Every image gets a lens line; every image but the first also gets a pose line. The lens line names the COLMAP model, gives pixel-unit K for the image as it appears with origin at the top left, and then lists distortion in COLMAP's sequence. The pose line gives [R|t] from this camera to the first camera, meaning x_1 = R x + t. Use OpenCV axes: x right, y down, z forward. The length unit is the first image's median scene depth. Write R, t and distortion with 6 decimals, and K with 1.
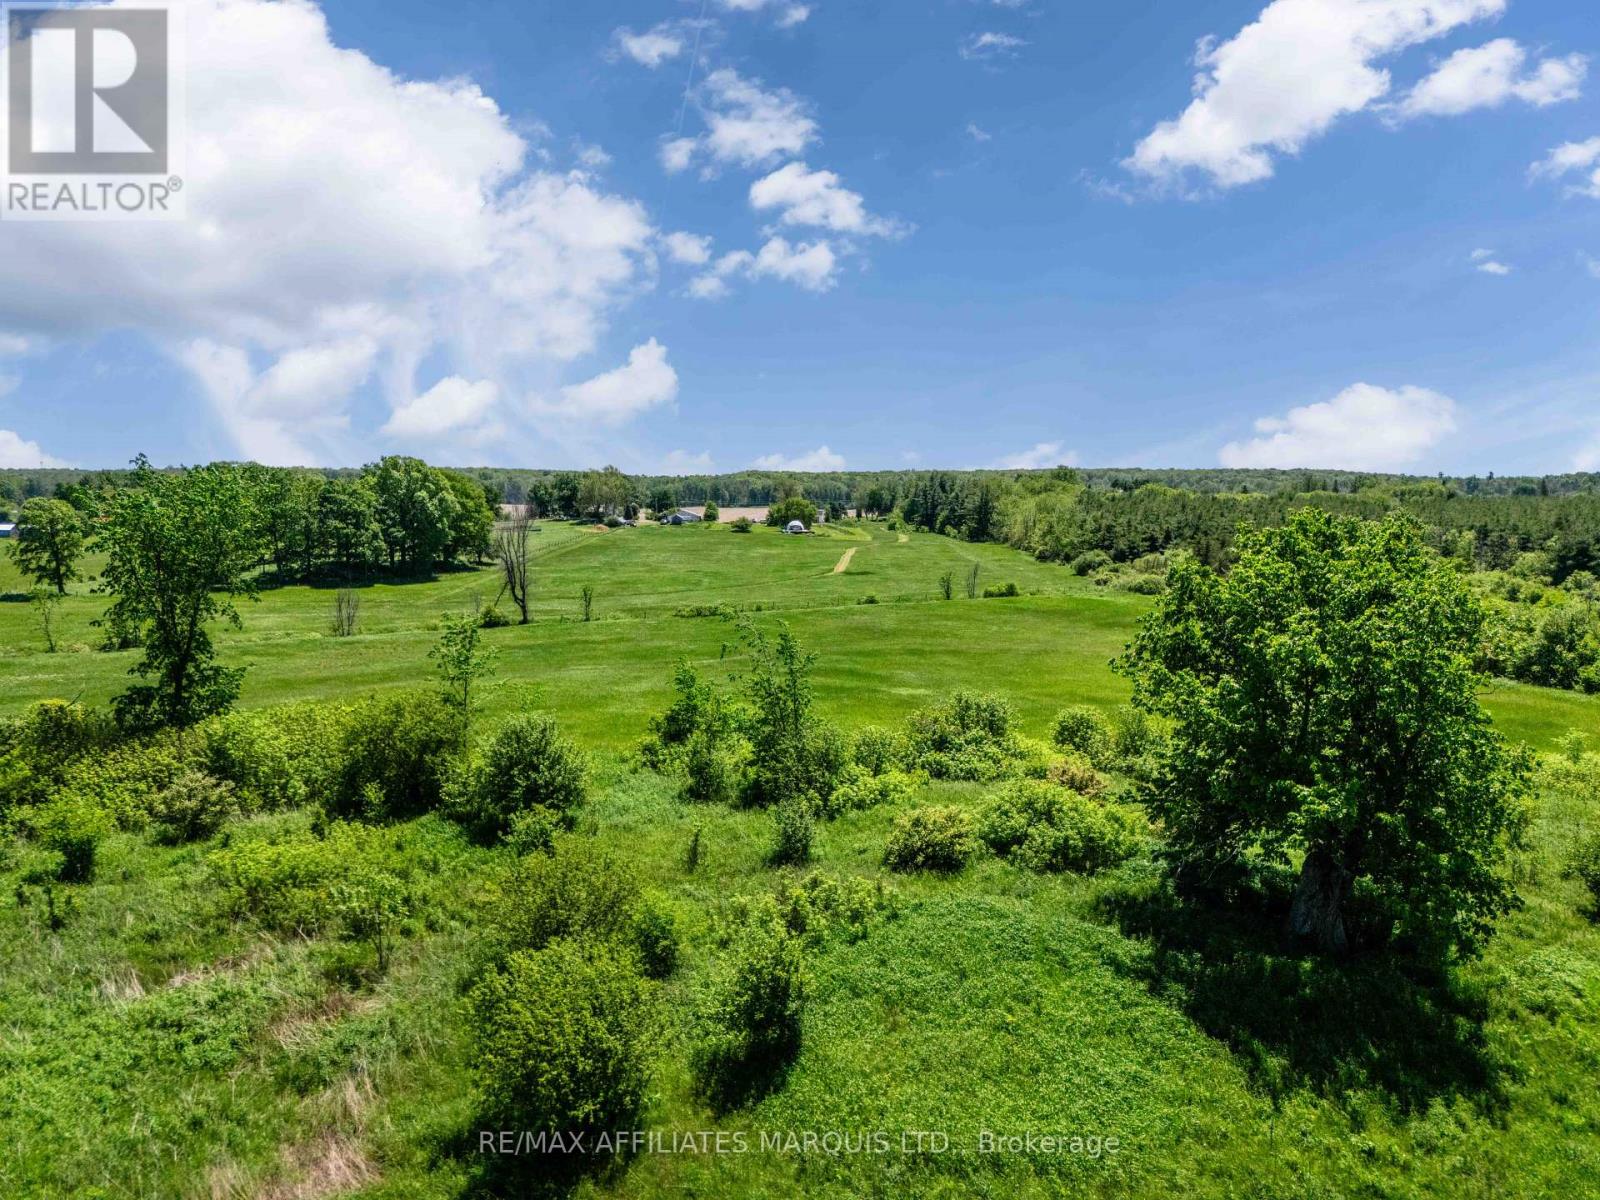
lens RADIAL K [[1199.0, 0, 800.0], [0, 1199.0, 600.0], [0, 0, 1]] dist [0.080347, -0.084427]
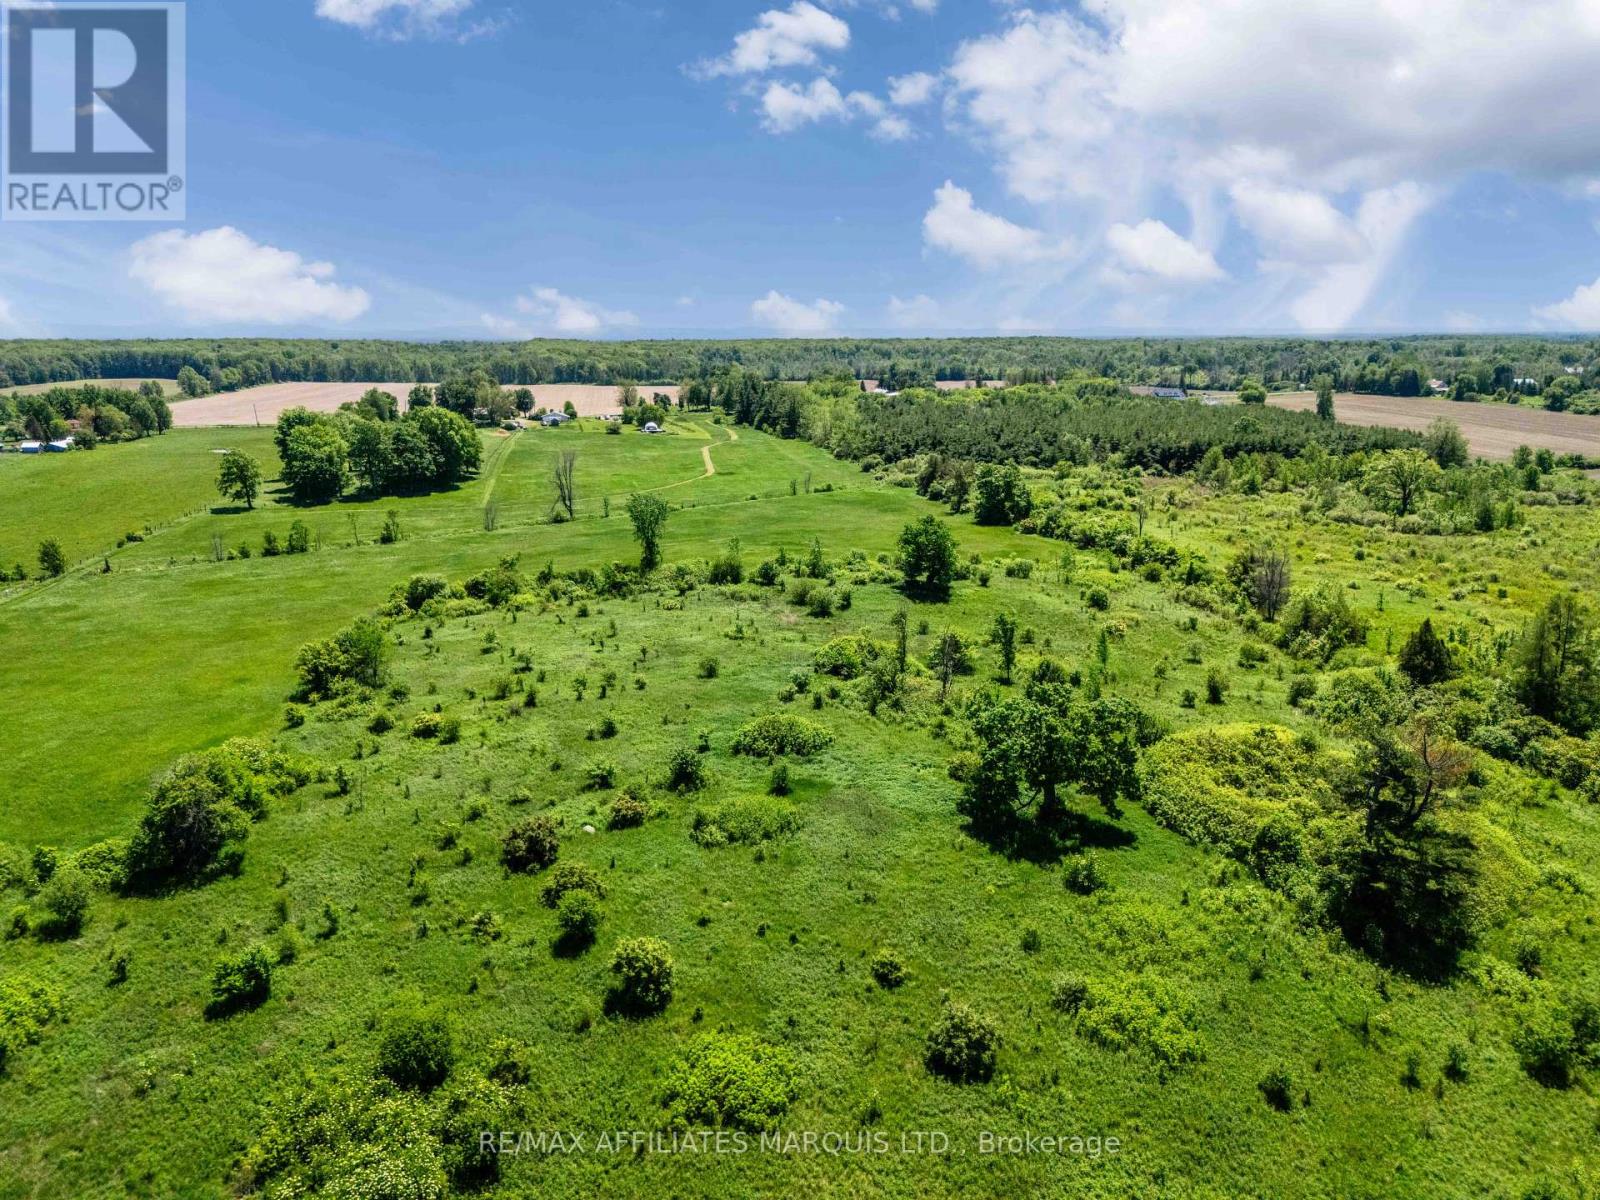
lens RADIAL K [[1199.0, 0, 800.0], [0, 1199.0, 600.0], [0, 0, 1]] dist [0.080347, -0.084427]
pose [[0.981709, -0.047206, 0.184444, -0.171031], [0.024666, 0.992145, 0.122639, -0.054136], [-0.188785, -0.115846, 0.975162, -0.619230]]
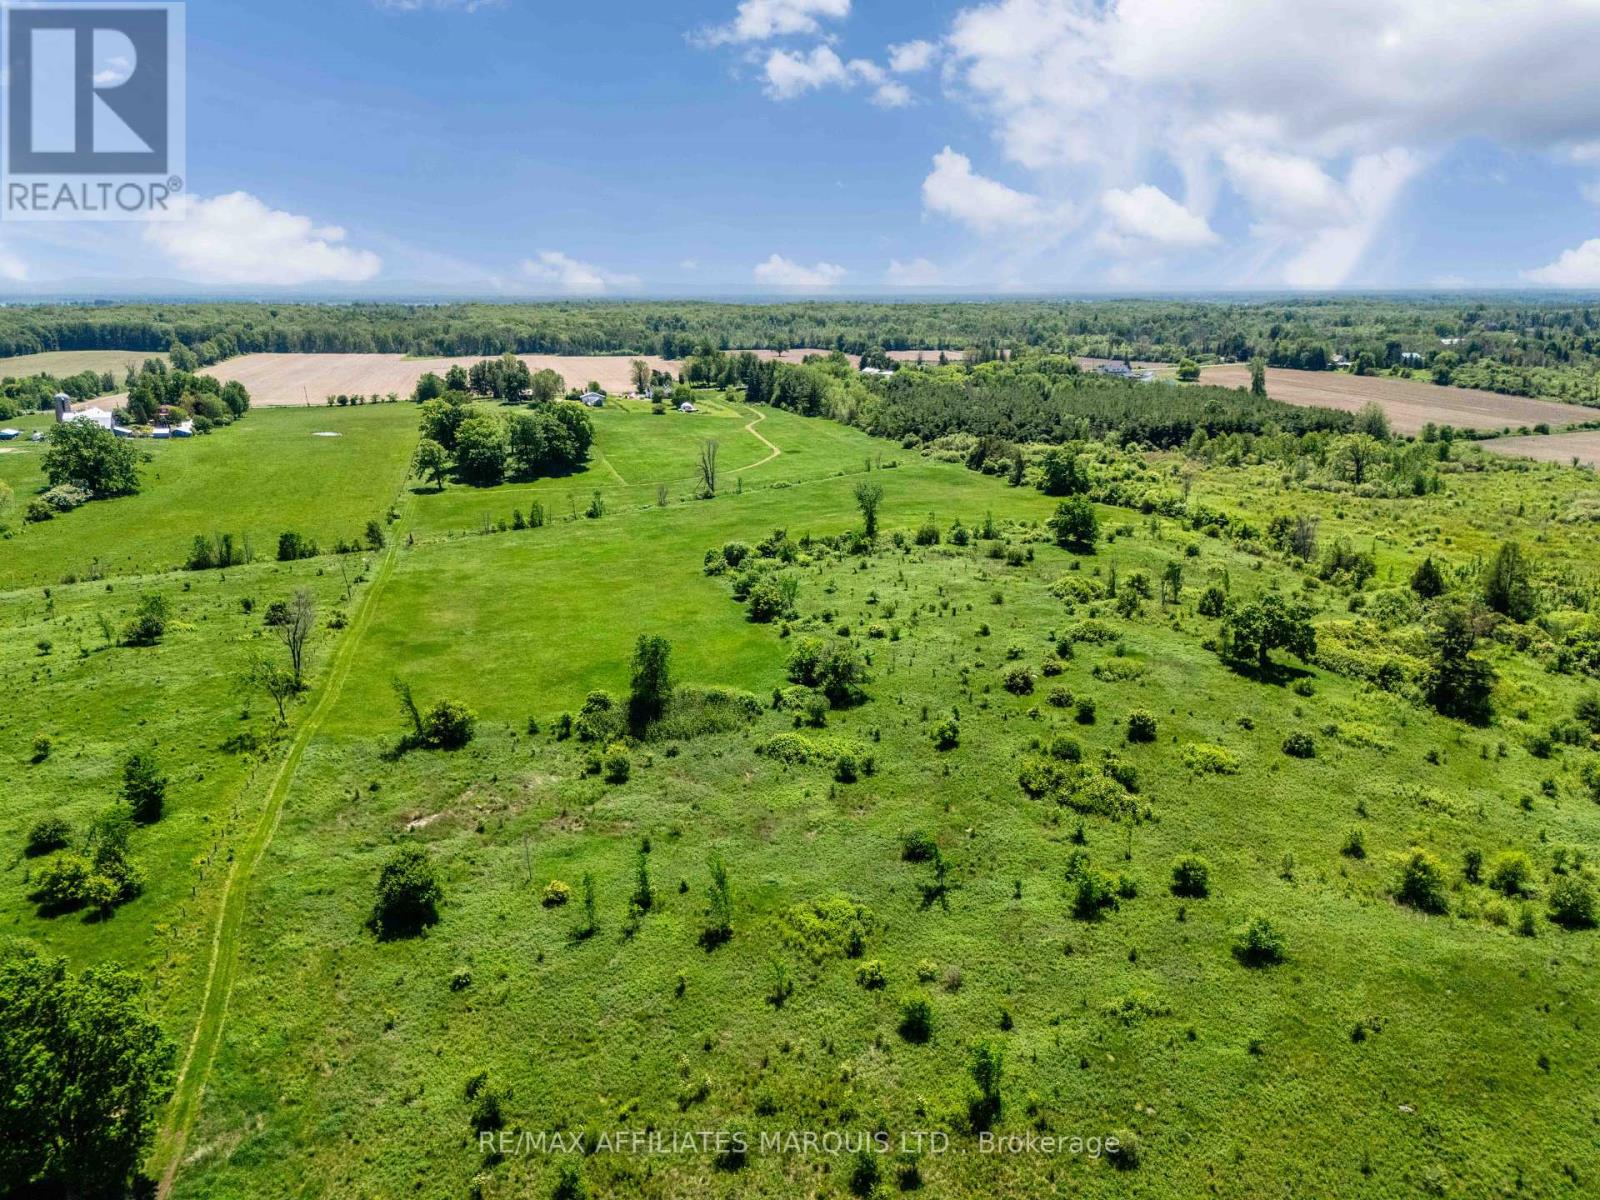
lens RADIAL K [[1199.0, 0, 800.0], [0, 1199.0, 600.0], [0, 0, 1]] dist [0.080347, -0.084427]
pose [[0.960771, -0.074723, 0.267087, -0.508576], [0.032306, 0.986618, 0.159816, -0.103493], [-0.275455, -0.144918, 0.950328, -0.892232]]
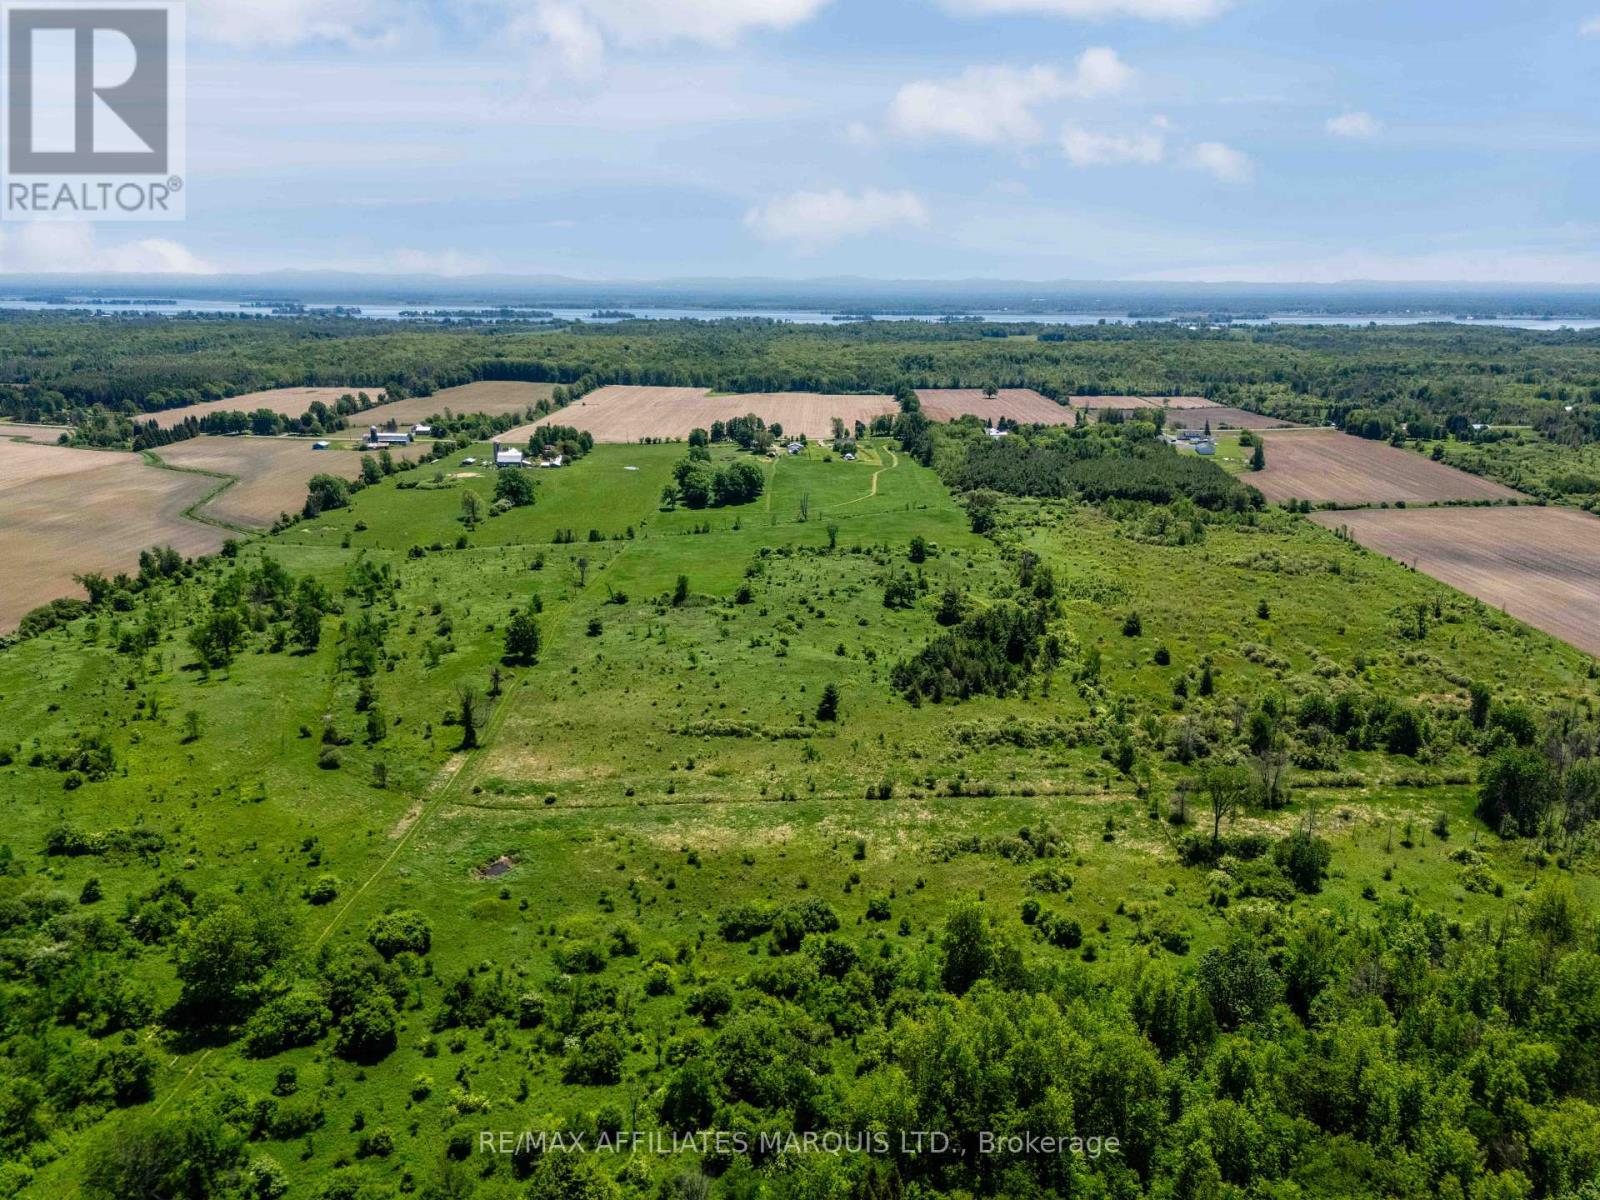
lens RADIAL K [[1186.5, 0, 804.1], [0, 1186.5, 604.9], [0, 0, 1]] dist [0.163582, -0.296644]
pose [[0.999909, 0.001093, 0.013413, -0.215792], [-0.003290, 0.986308, 0.164879, -0.280660], [-0.013049, -0.164909, 0.986223, -2.368804]]
